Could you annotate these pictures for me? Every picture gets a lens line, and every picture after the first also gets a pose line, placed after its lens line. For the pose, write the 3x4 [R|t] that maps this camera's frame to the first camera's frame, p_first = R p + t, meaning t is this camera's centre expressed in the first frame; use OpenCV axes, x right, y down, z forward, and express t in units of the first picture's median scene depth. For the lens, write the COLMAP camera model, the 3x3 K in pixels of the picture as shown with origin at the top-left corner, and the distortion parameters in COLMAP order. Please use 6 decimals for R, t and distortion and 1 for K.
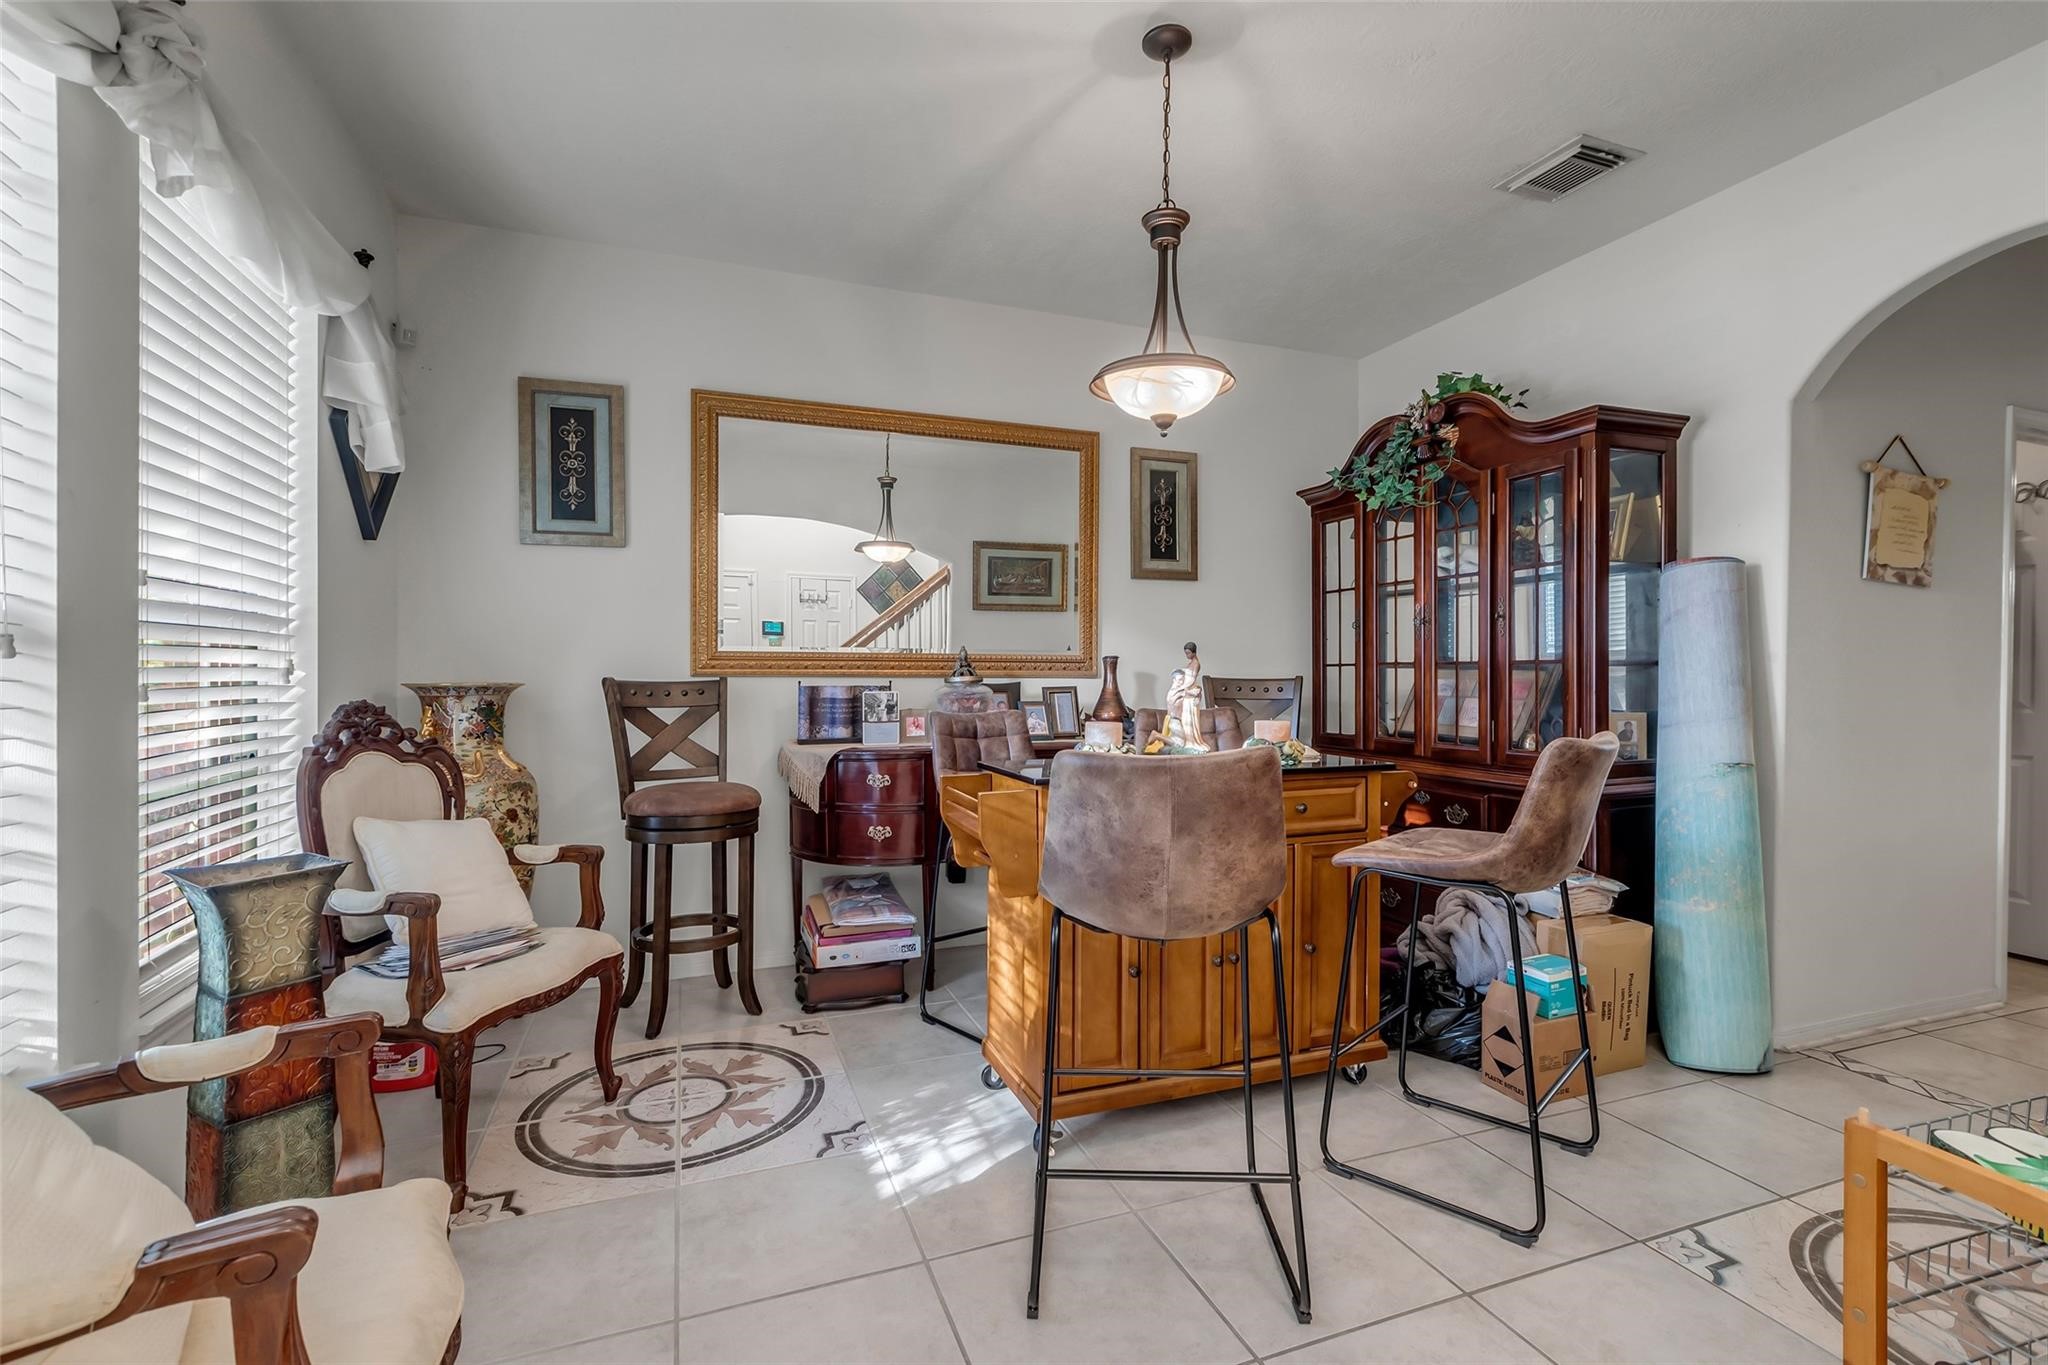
lens RADIAL K [[923.5, 0, 1033.5], [0, 923.5, 671.6], [0, 0, 1]] dist [0.000977, 0.001221]
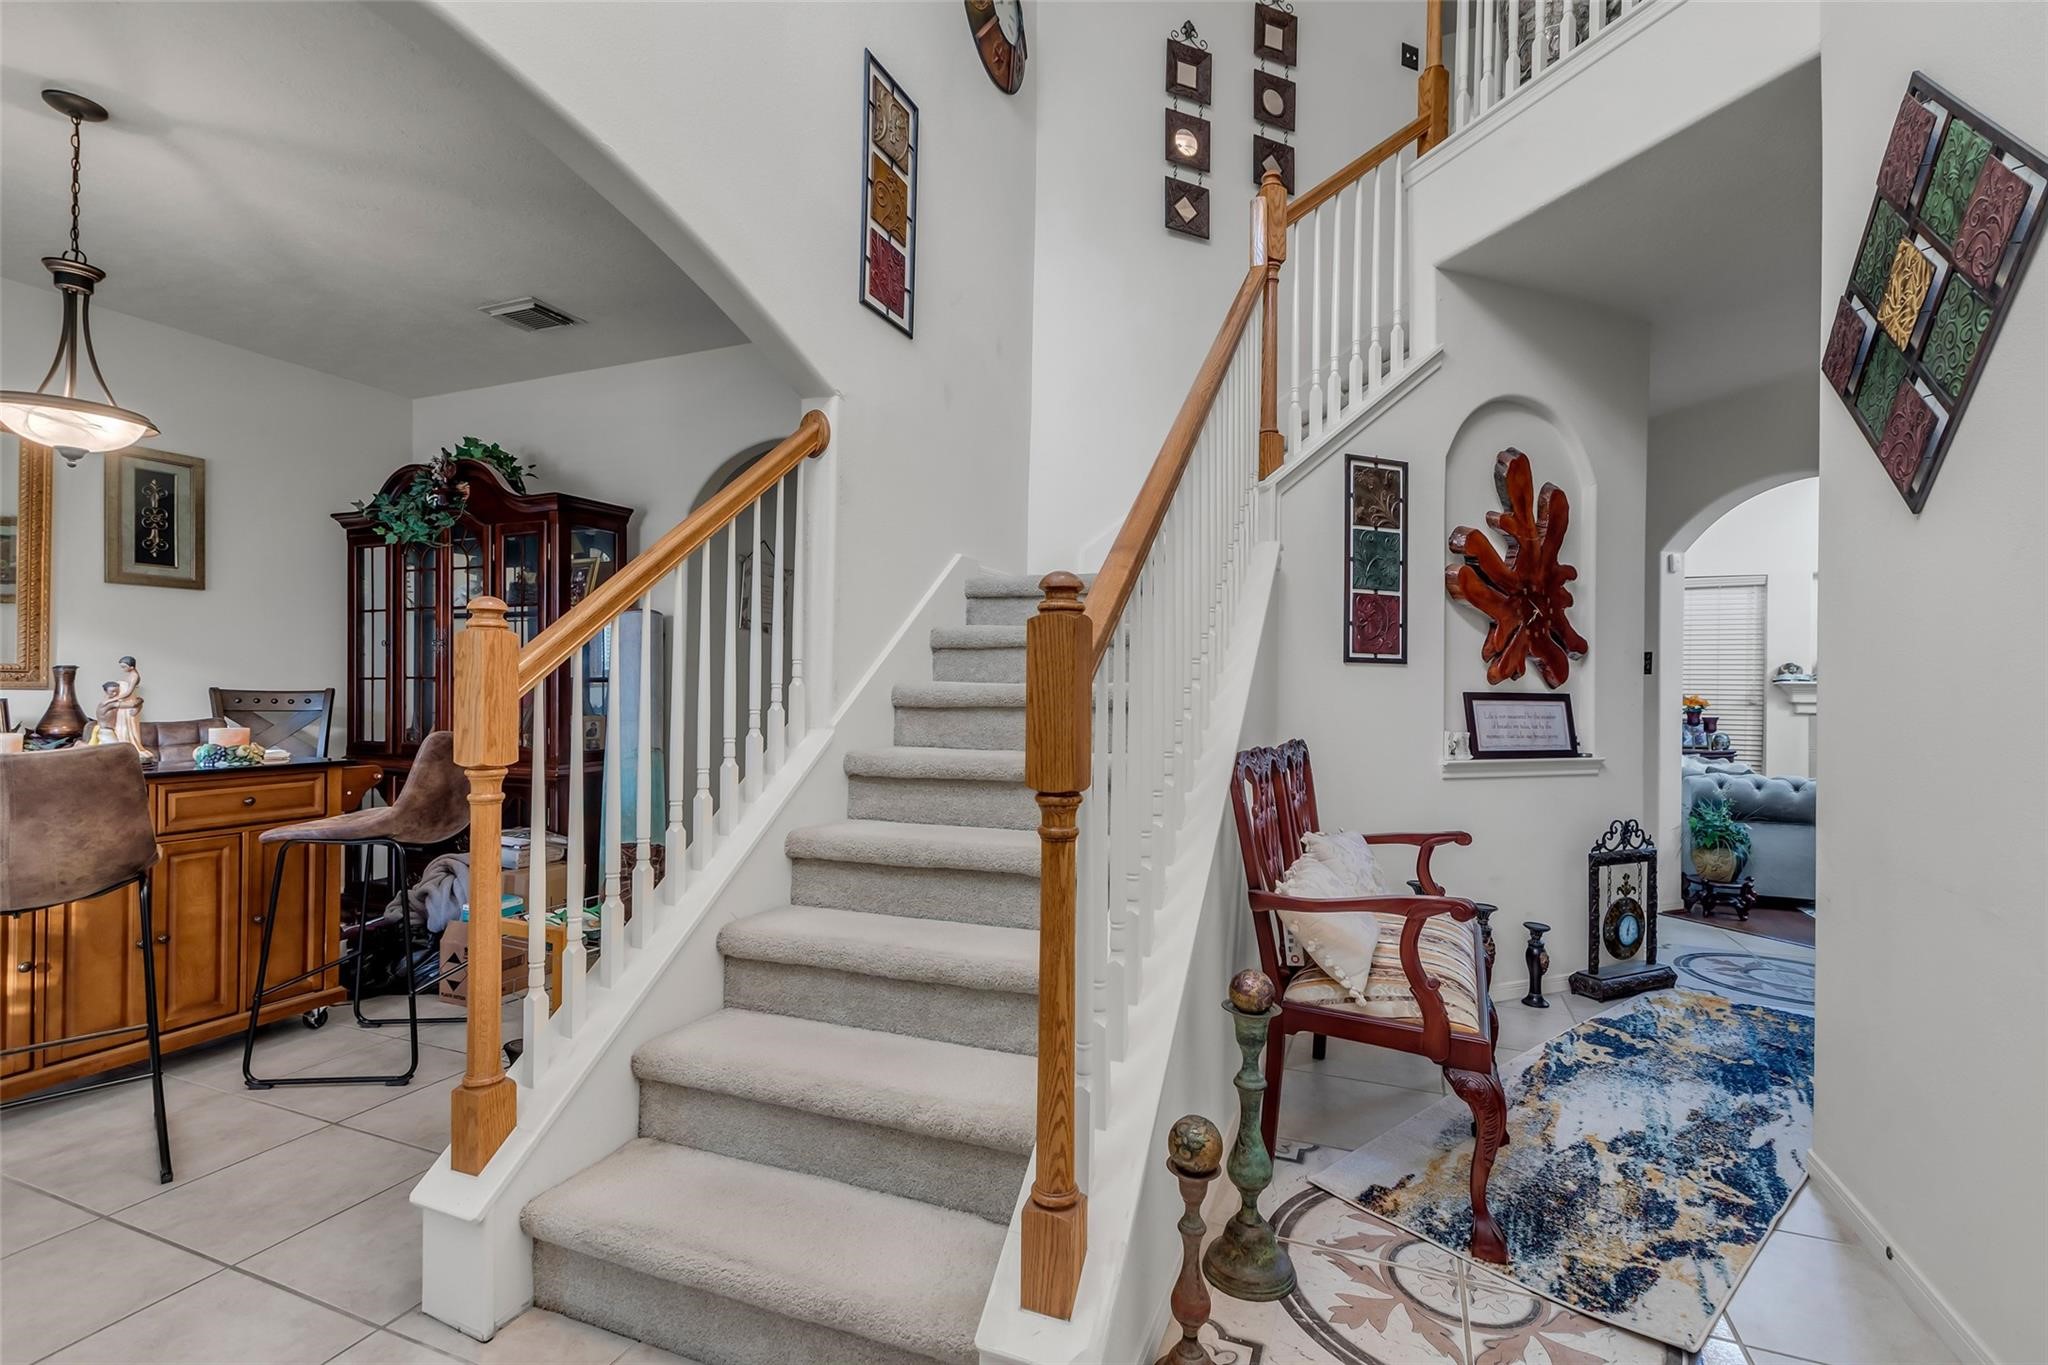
lens RADIAL K [[915.0, 0, 1034.6], [0, 915.0, 686.7], [0, 0, 1]] dist [0.002338, 0.000616]
pose [[0.682294, 0.006303, 0.731051, 0.098716], [-0.008330, 0.999965, -0.000848, -0.004057], [-0.731031, -0.005511, 0.682322, -0.438687]]
